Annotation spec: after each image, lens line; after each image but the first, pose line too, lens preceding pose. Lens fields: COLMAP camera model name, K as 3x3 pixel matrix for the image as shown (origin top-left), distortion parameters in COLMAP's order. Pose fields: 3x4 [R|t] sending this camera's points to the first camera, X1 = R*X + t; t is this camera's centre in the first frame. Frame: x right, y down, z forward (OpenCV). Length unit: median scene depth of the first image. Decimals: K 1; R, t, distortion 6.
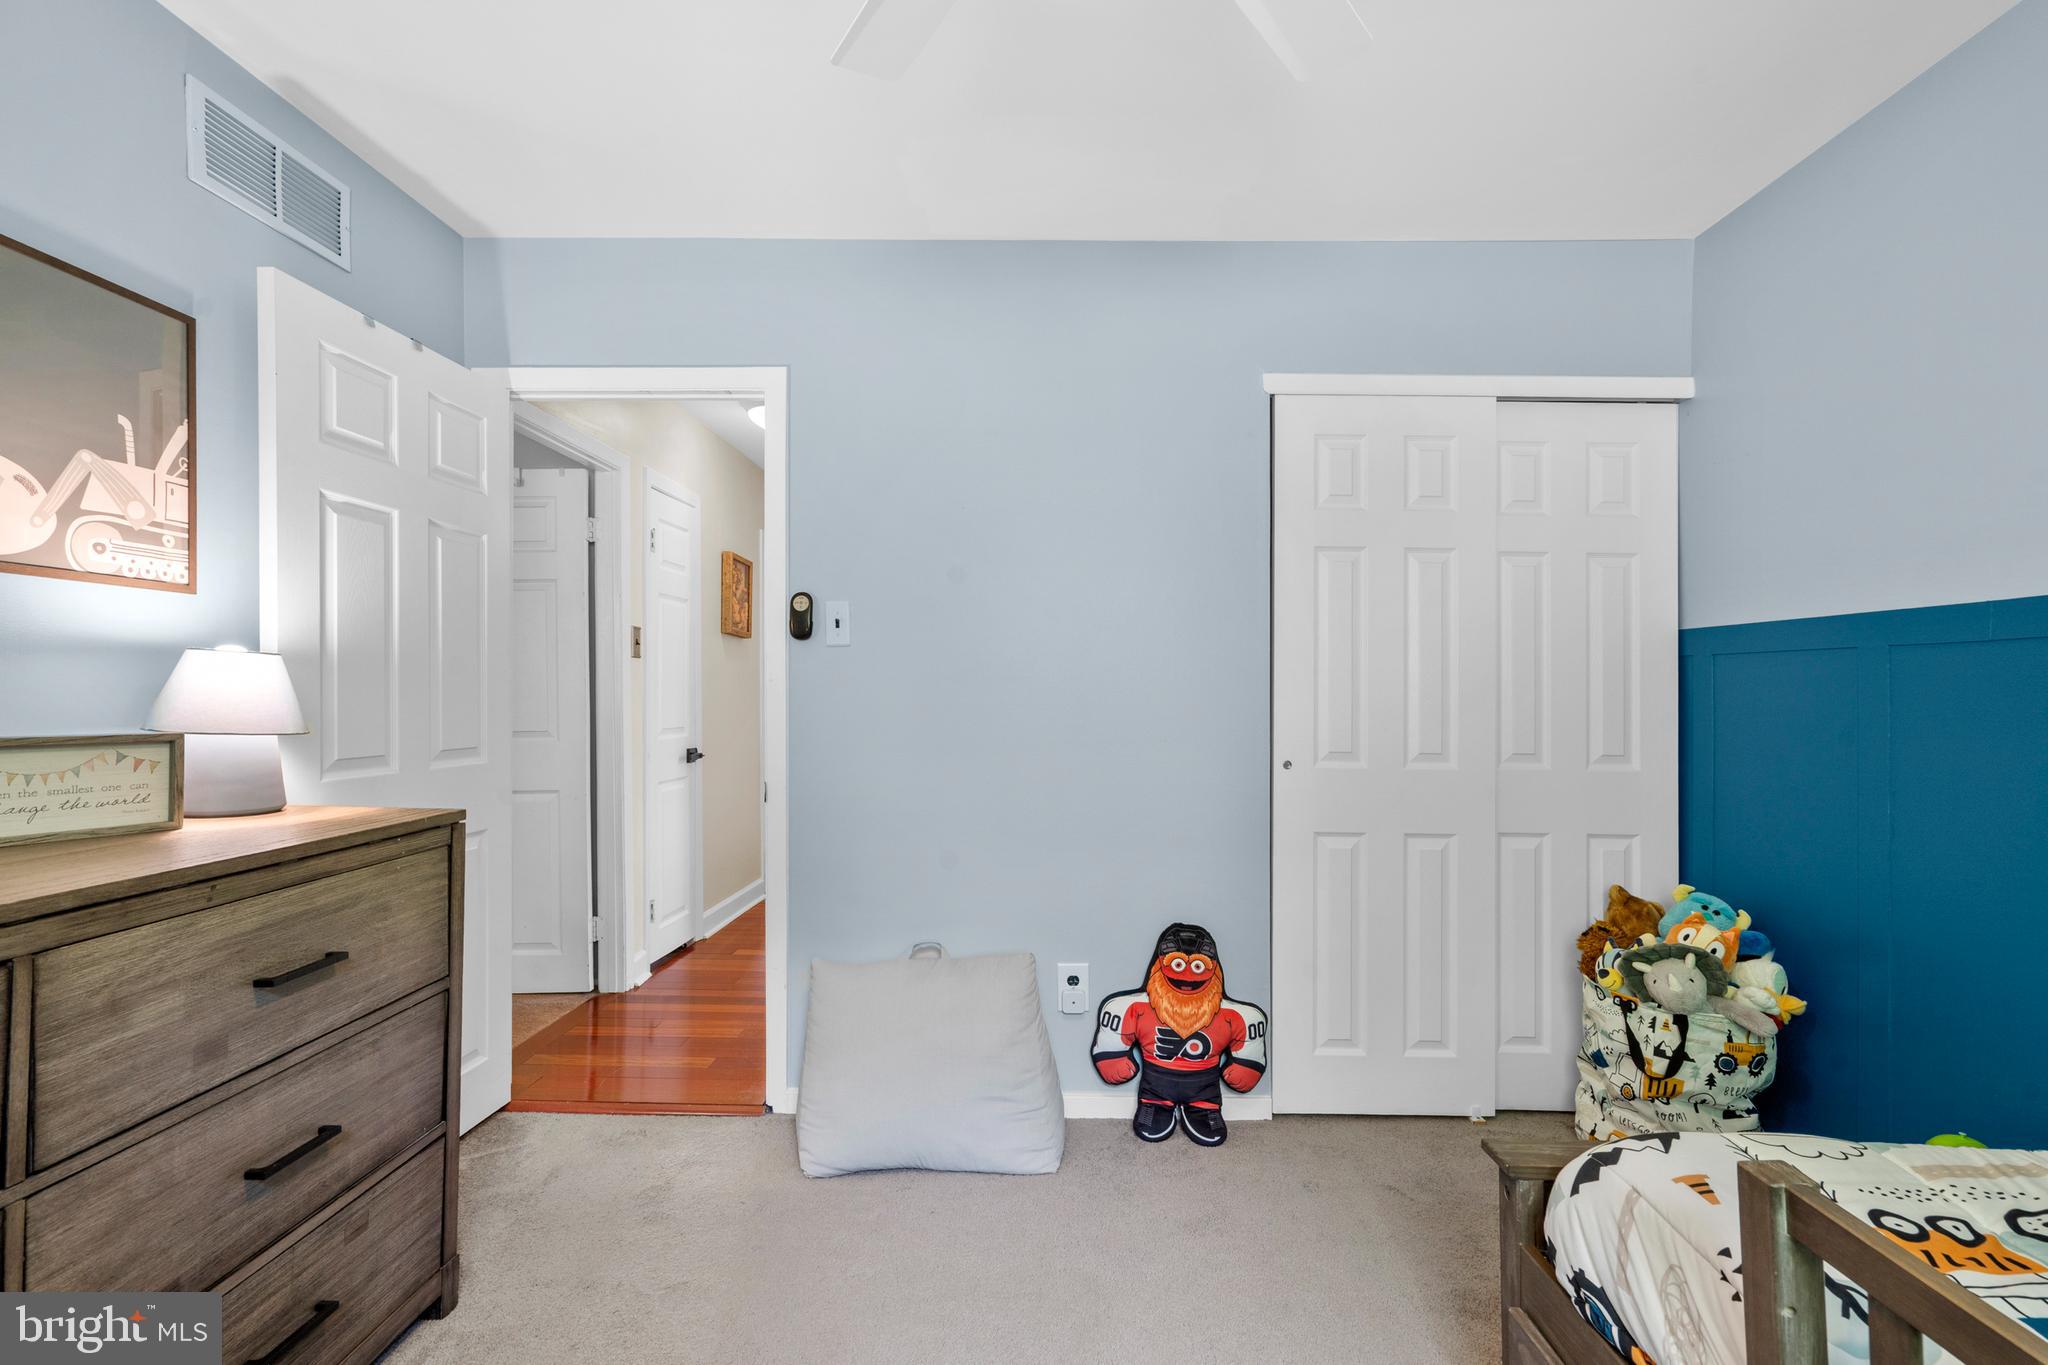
lens RADIAL K [[946.7, 0, 1030.2], [0, 946.7, 691.8], [0, 0, 1]] dist [-0.001801, 0.010345]
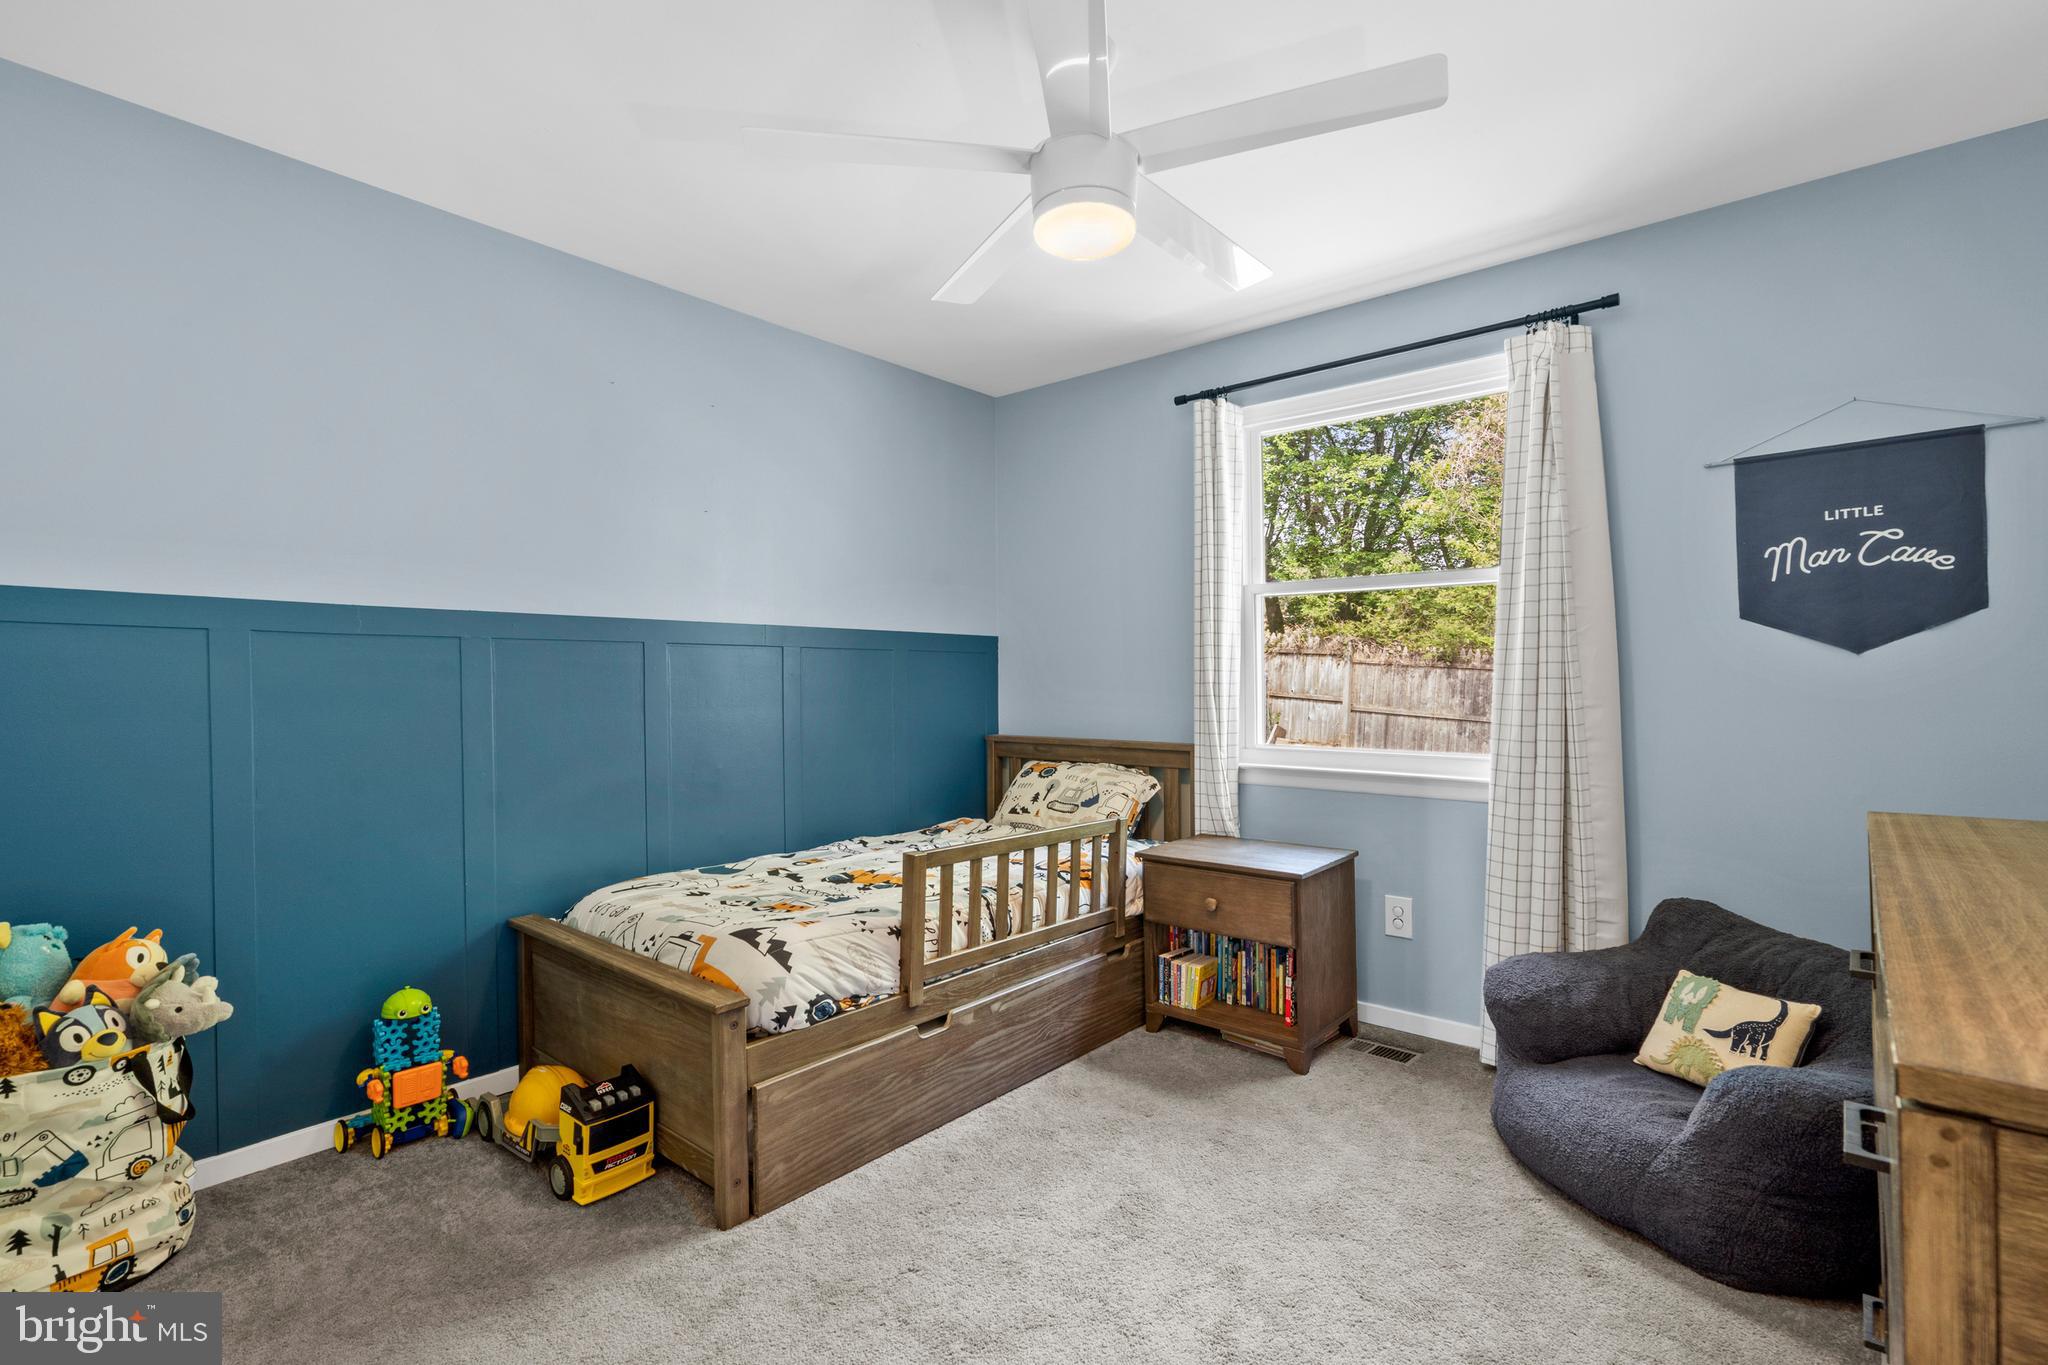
lens RADIAL K [[946.7, 0, 1018.0], [0, 946.7, 677.6], [0, 0, 1]] dist [-0.001801, 0.010345]
pose [[-0.786578, -0.004150, 0.617477, -0.600090], [-0.009575, 0.999939, -0.005477, 0.004963], [-0.617416, -0.010221, -0.786570, 1.558284]]
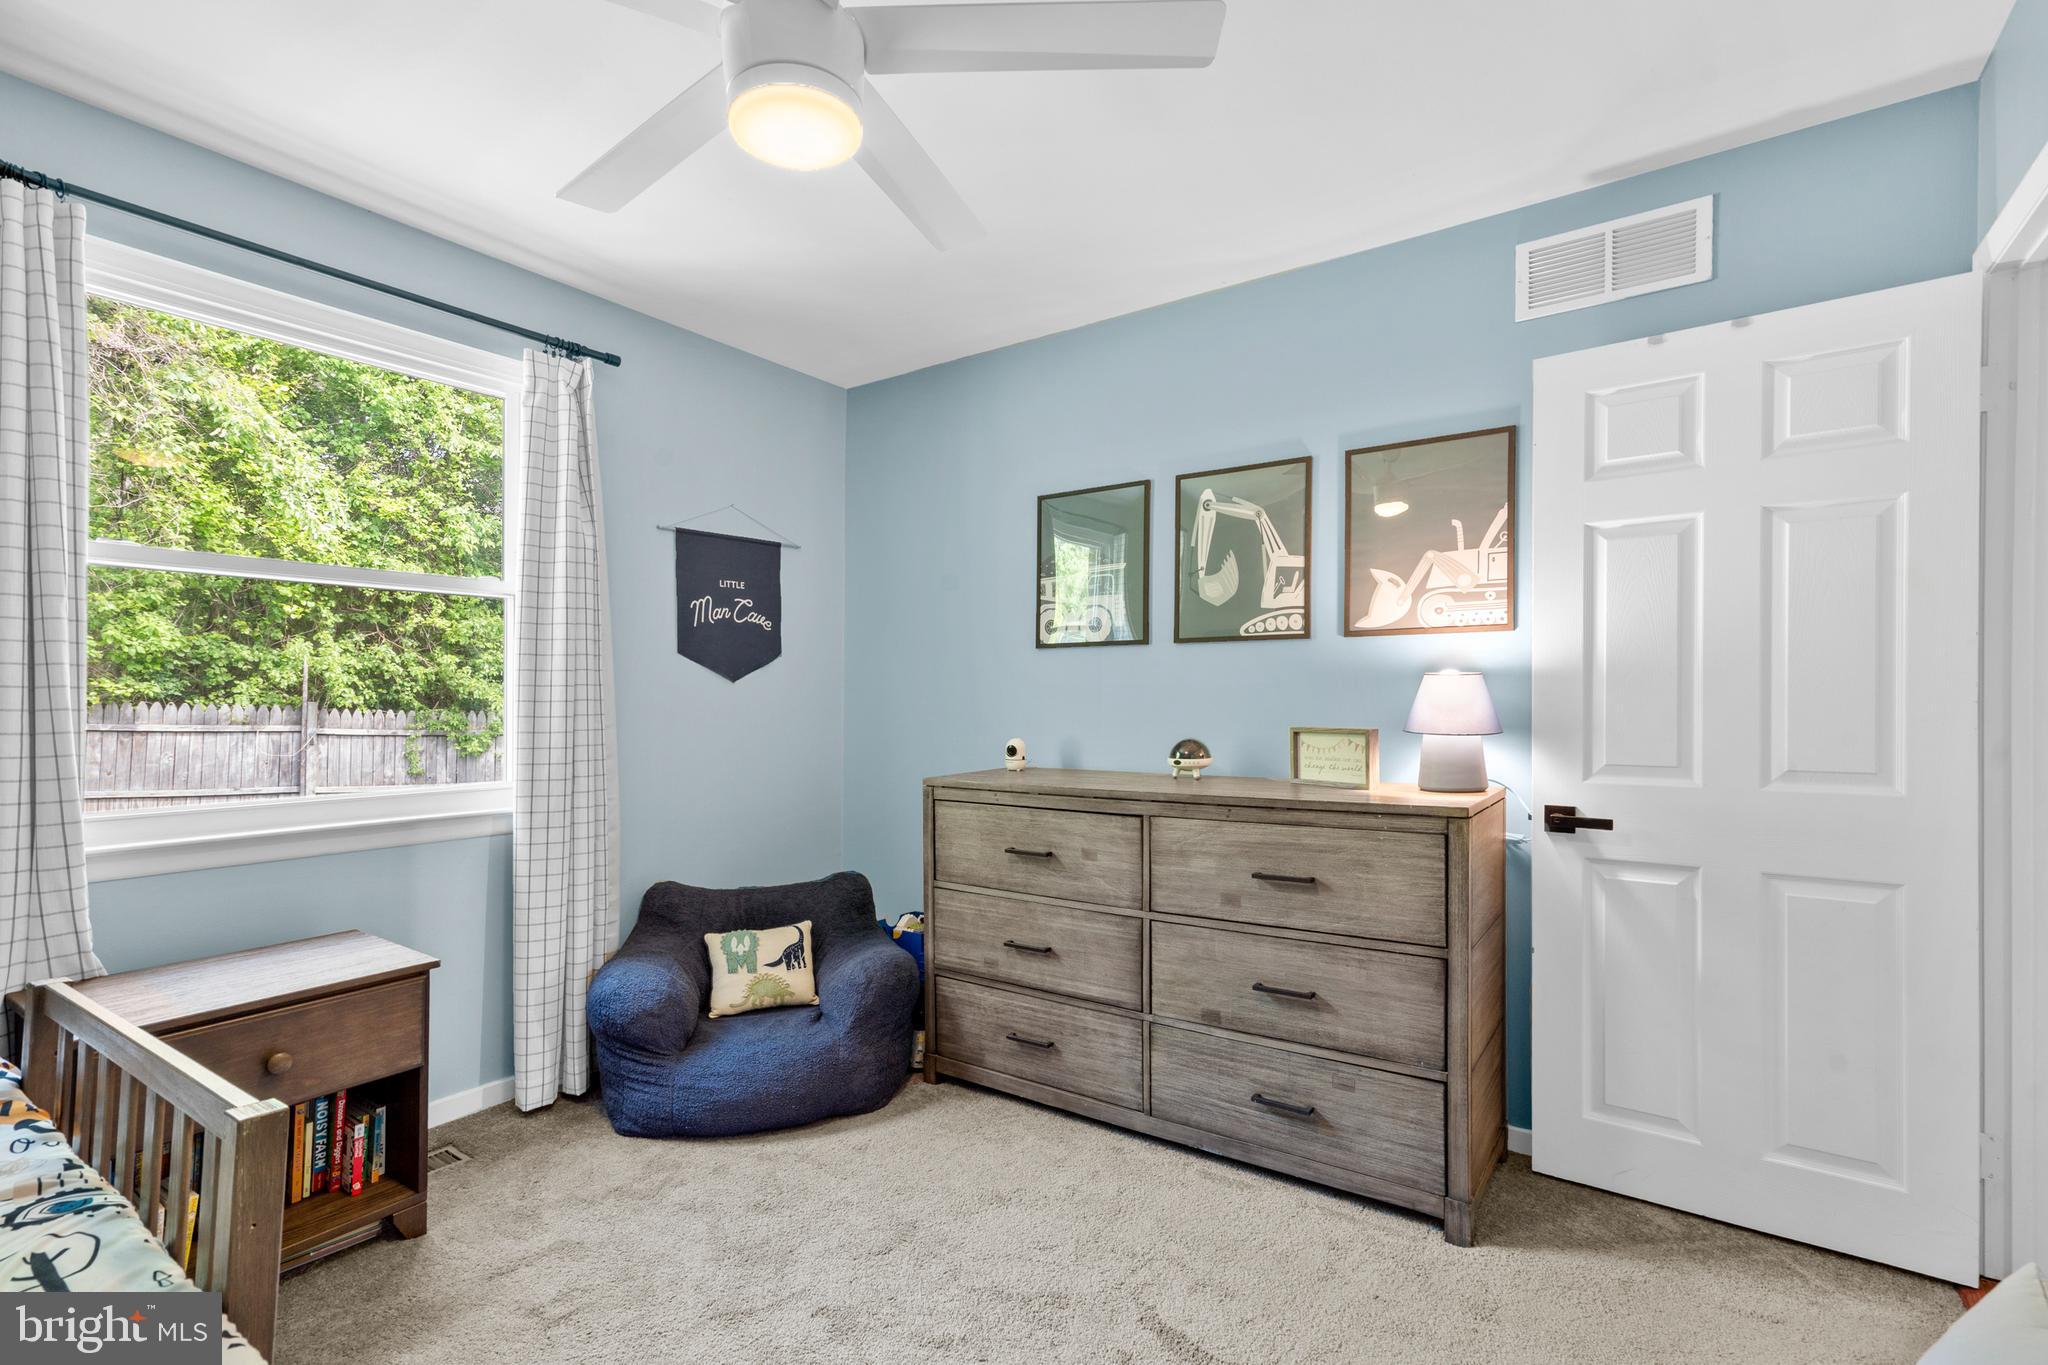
lens RADIAL K [[946.7, 0, 1021.5], [0, 946.7, 687.2], [0, 0, 1]] dist [-0.001801, 0.010345]
pose [[-0.548484, -0.016683, -0.835995, 0.685181], [0.003188, 0.999752, -0.022042, 0.005412], [0.836155, -0.014755, -0.548295, 1.283948]]
